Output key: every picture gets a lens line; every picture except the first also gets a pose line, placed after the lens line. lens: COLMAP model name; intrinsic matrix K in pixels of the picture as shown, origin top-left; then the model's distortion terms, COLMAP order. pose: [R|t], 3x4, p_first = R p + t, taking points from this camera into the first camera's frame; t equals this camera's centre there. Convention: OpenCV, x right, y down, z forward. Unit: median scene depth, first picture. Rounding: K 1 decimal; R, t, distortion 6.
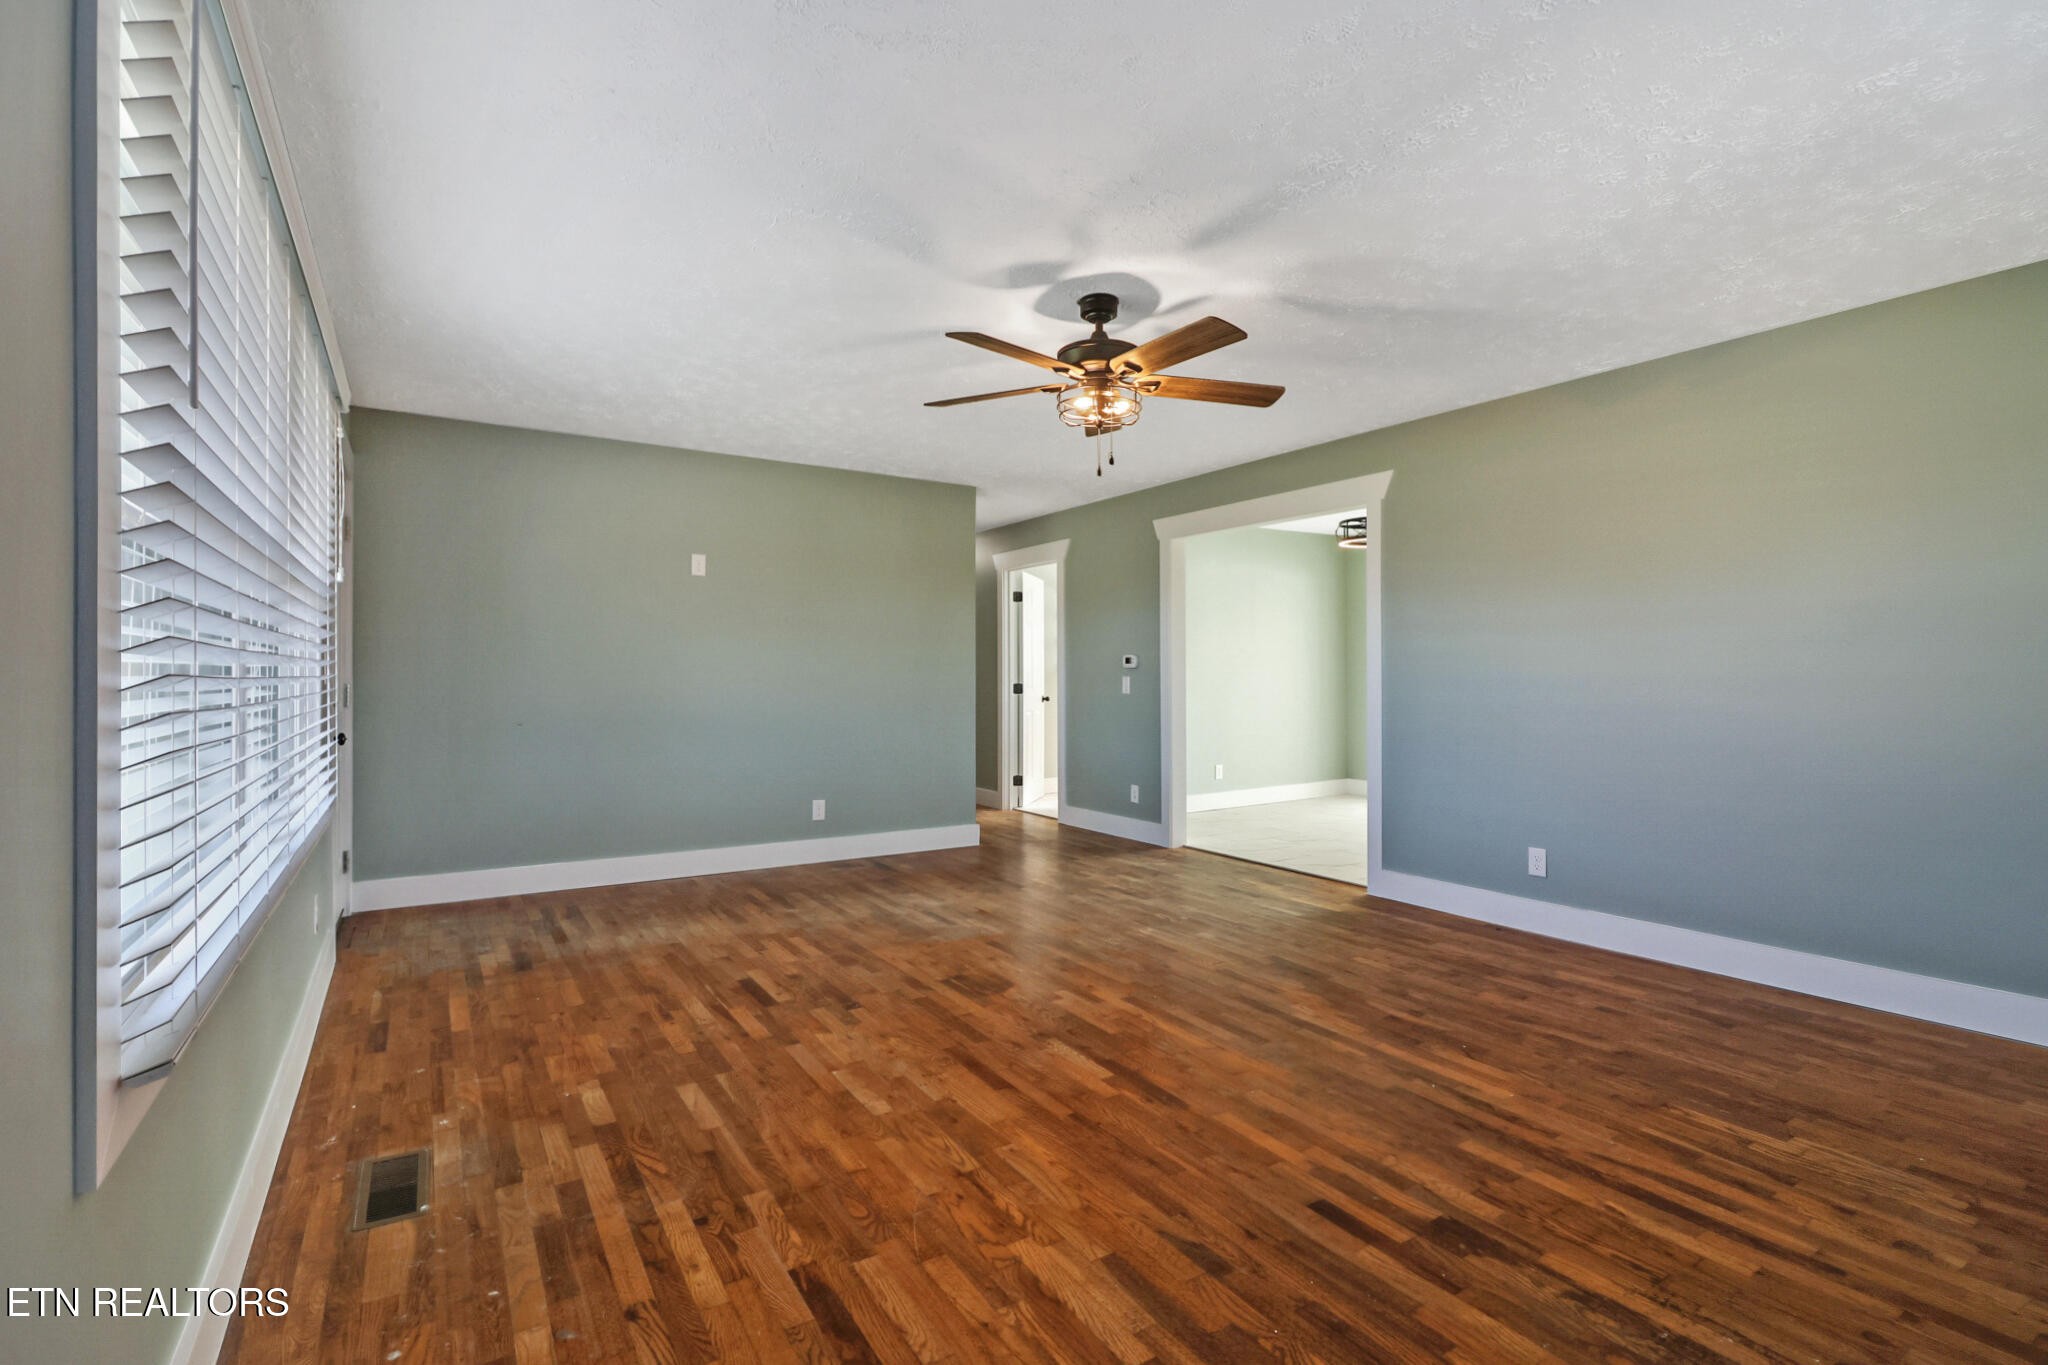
lens RADIAL K [[952.0, 0, 1027.5], [0, 952.0, 676.6], [0, 0, 1]] dist [-0.007755, -0.007968]
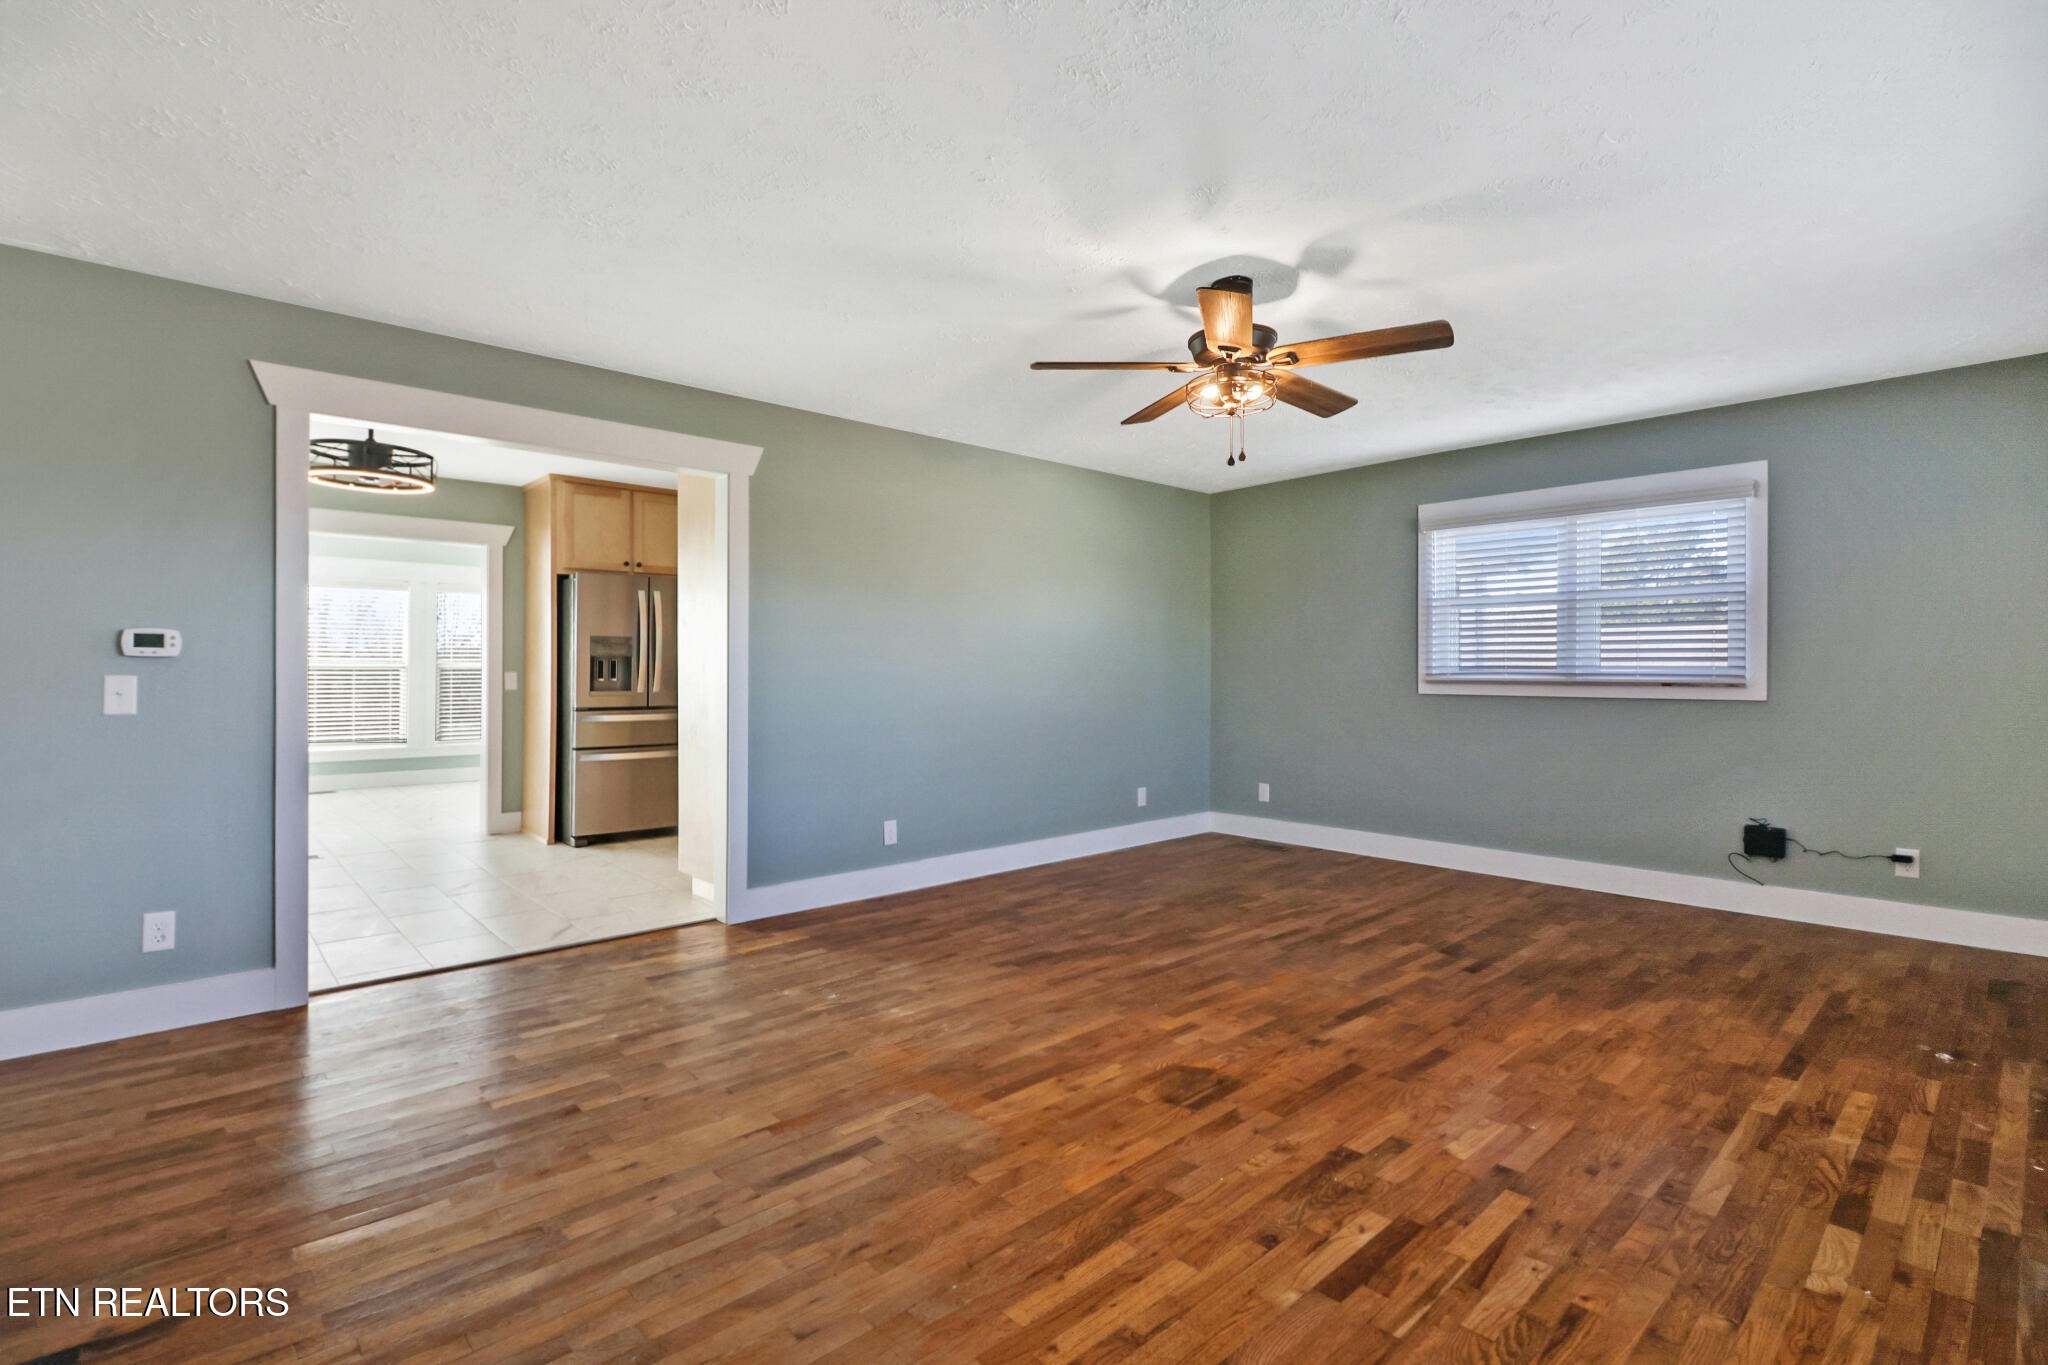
lens RADIAL K [[952.0, 0, 1007.8], [0, 952.0, 677.1], [0, 0, 1]] dist [-0.007755, -0.007968]
pose [[-0.170104, -0.006088, 0.985407, -0.874297], [0.001338, 0.999979, 0.006409, -0.003922], [-0.985425, 0.002409, -0.170093, 1.453123]]
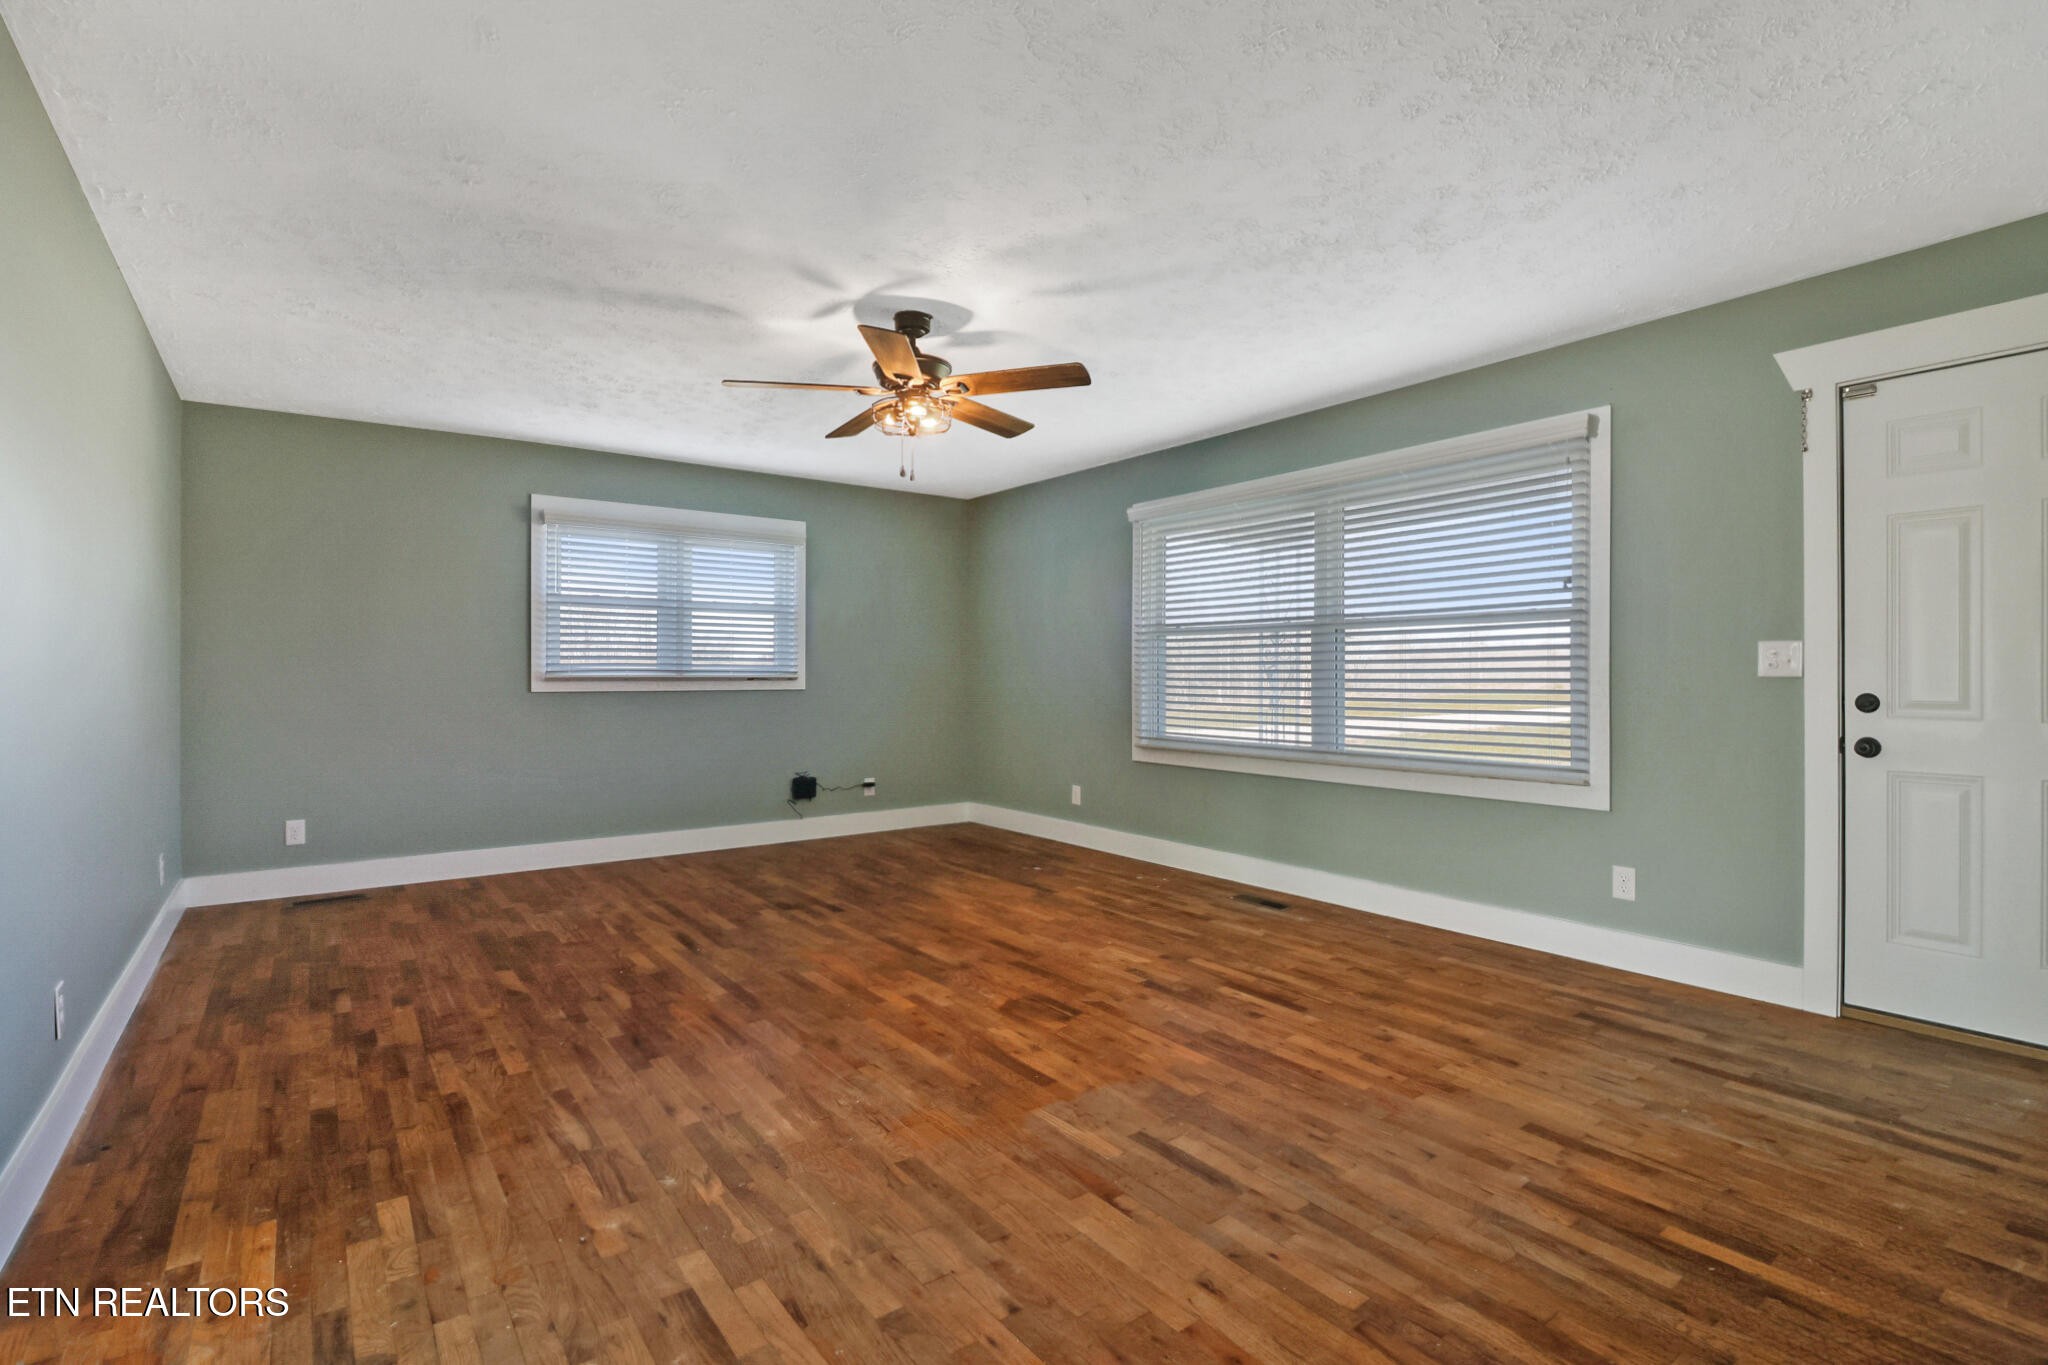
lens RADIAL K [[952.0, 0, 1022.5], [0, 952.0, 678.2], [0, 0, 1]] dist [-0.007755, -0.007968]
pose [[-0.996687, 0.002186, -0.081299, 0.041179], [0.001433, 0.999956, 0.009314, 0.000437], [0.081316, 0.009166, -0.996646, 2.171528]]
